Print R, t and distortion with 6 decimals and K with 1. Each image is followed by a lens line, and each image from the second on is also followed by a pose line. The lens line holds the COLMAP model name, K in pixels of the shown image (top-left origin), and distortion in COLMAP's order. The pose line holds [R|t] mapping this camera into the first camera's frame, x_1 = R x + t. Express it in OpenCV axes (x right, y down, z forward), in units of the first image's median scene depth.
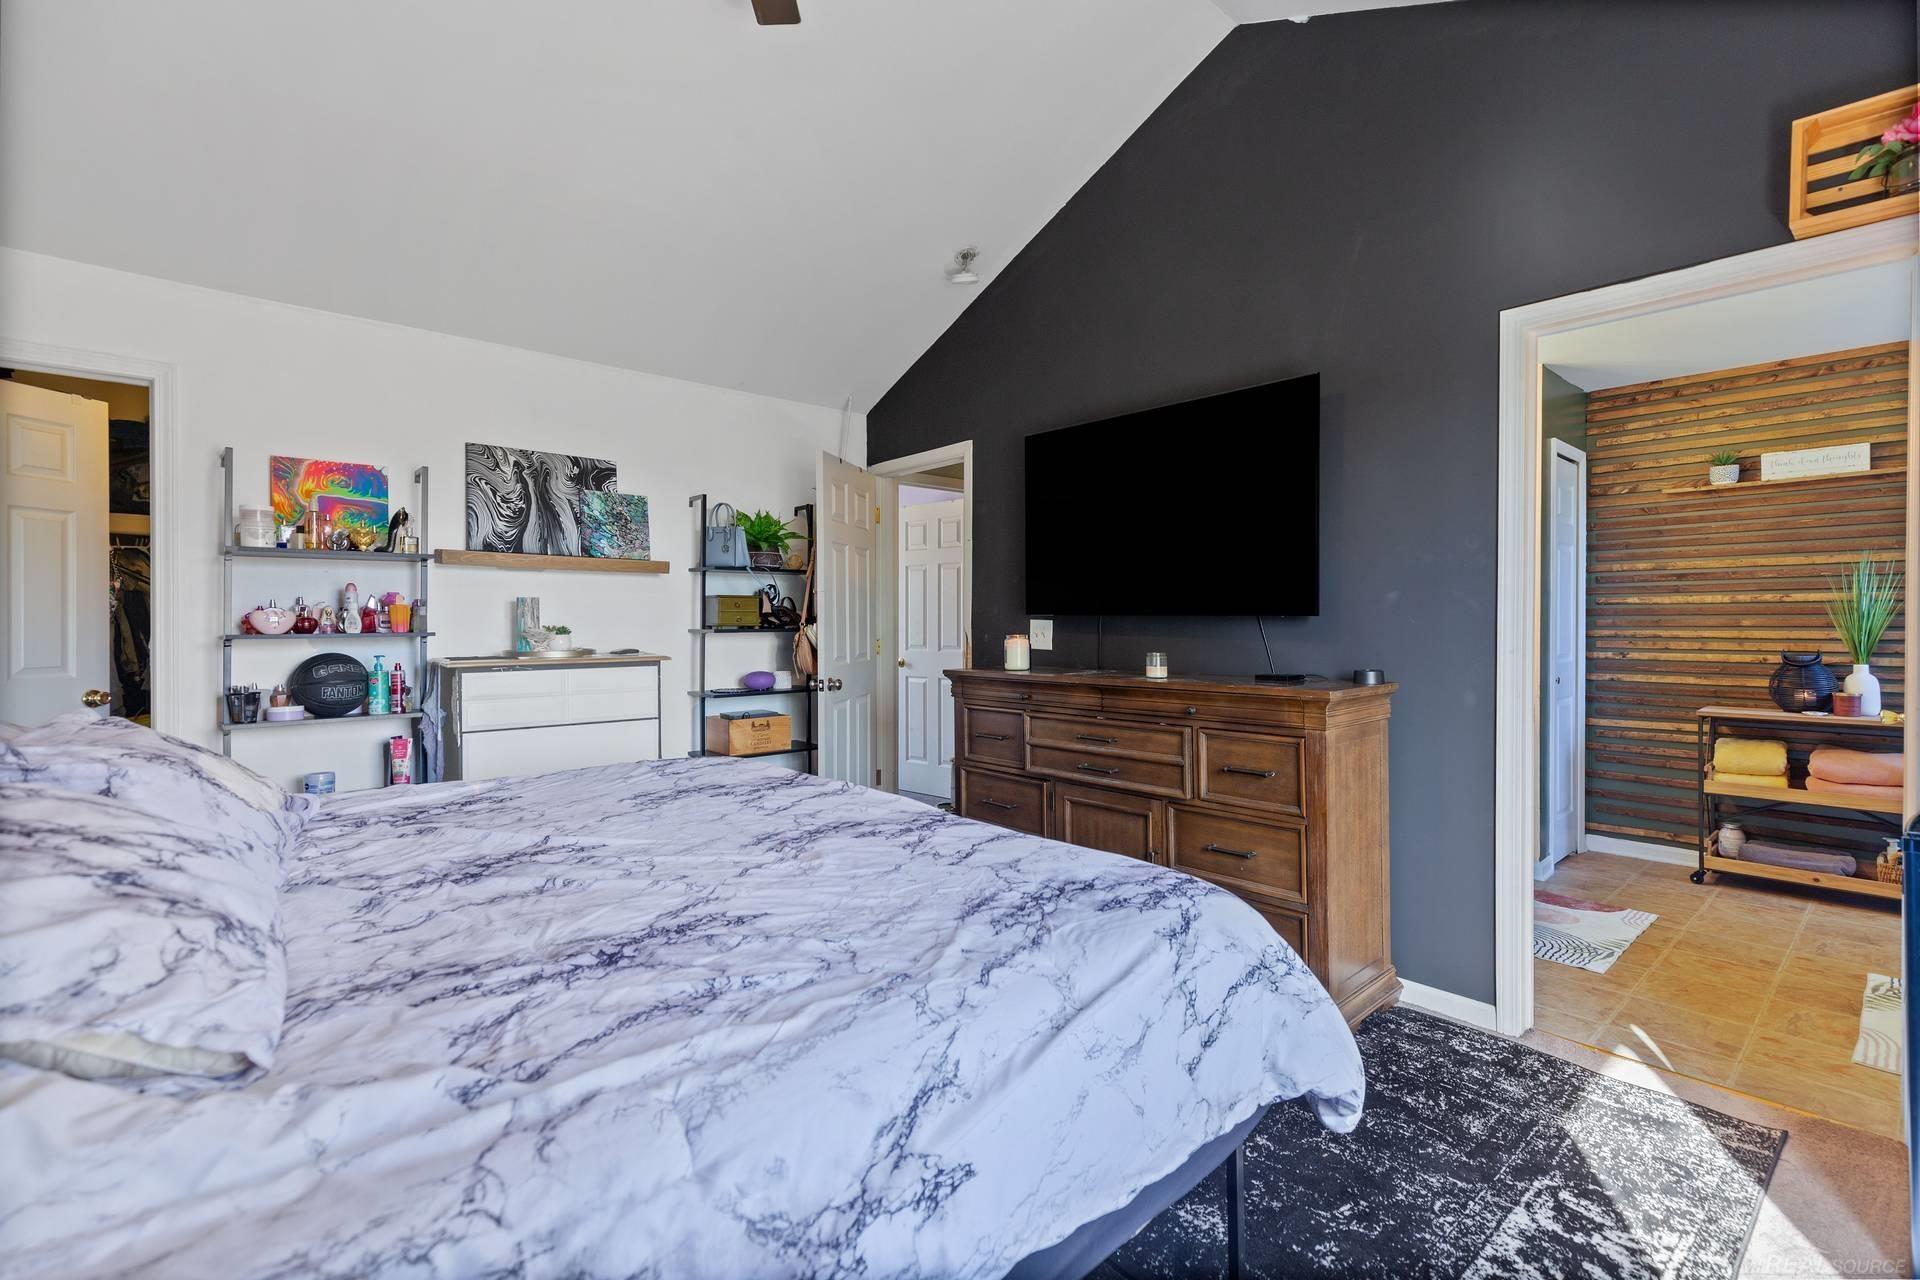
lens RADIAL K [[892.4, 0, 974.1], [0, 892.4, 625.4], [0, 0, 1]] dist [0.003053, -0.001201]
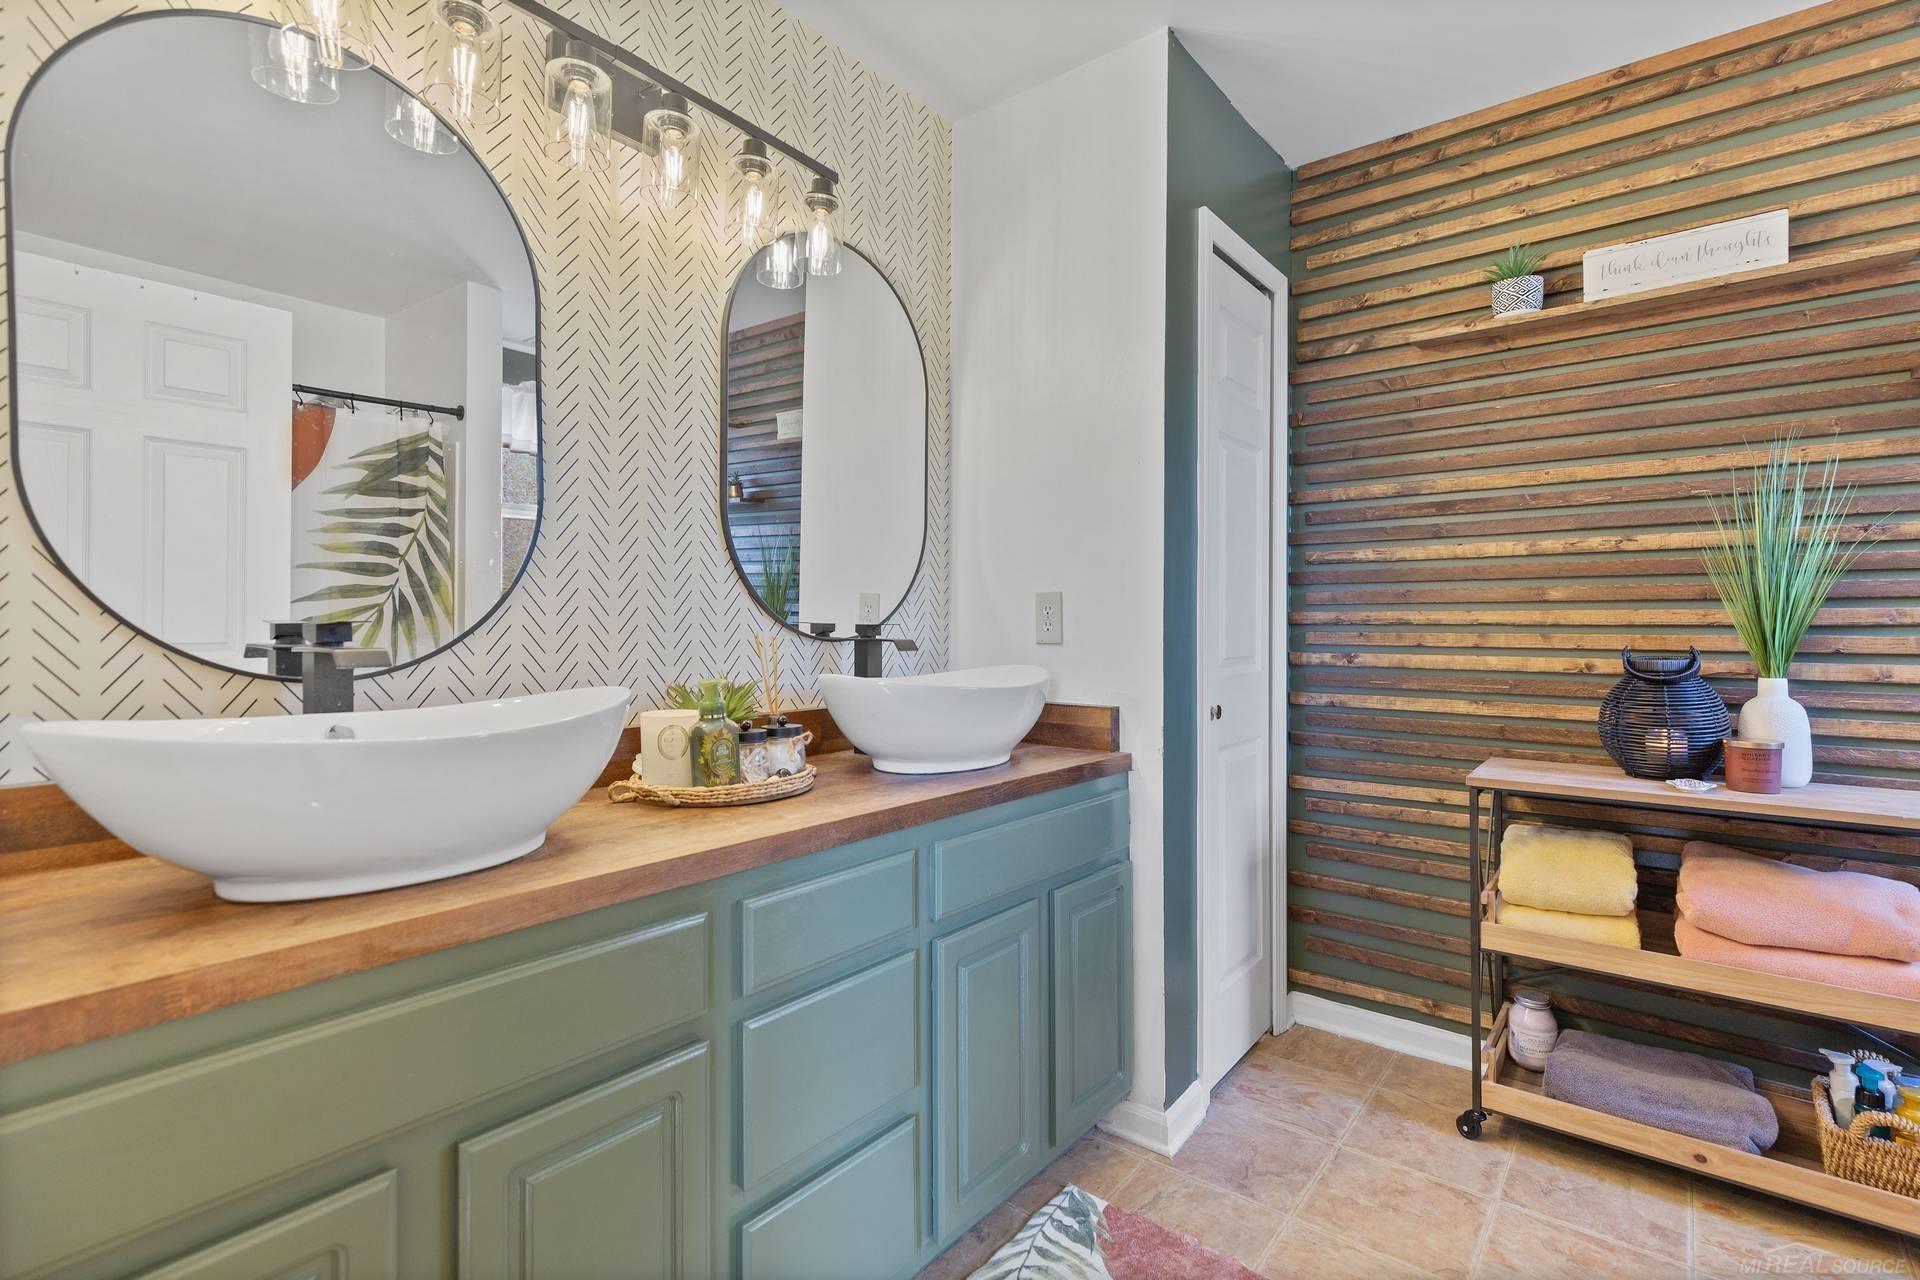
lens RADIAL K [[892.4, 0, 997.4], [0, 892.4, 624.6], [0, 0, 1]] dist [0.003053, -0.001201]
pose [[0.984518, -0.003859, 0.175239, 0.465339], [0.003271, 0.999988, 0.003646, 0.011517], [-0.175251, -0.003016, 0.984519, 0.559554]]
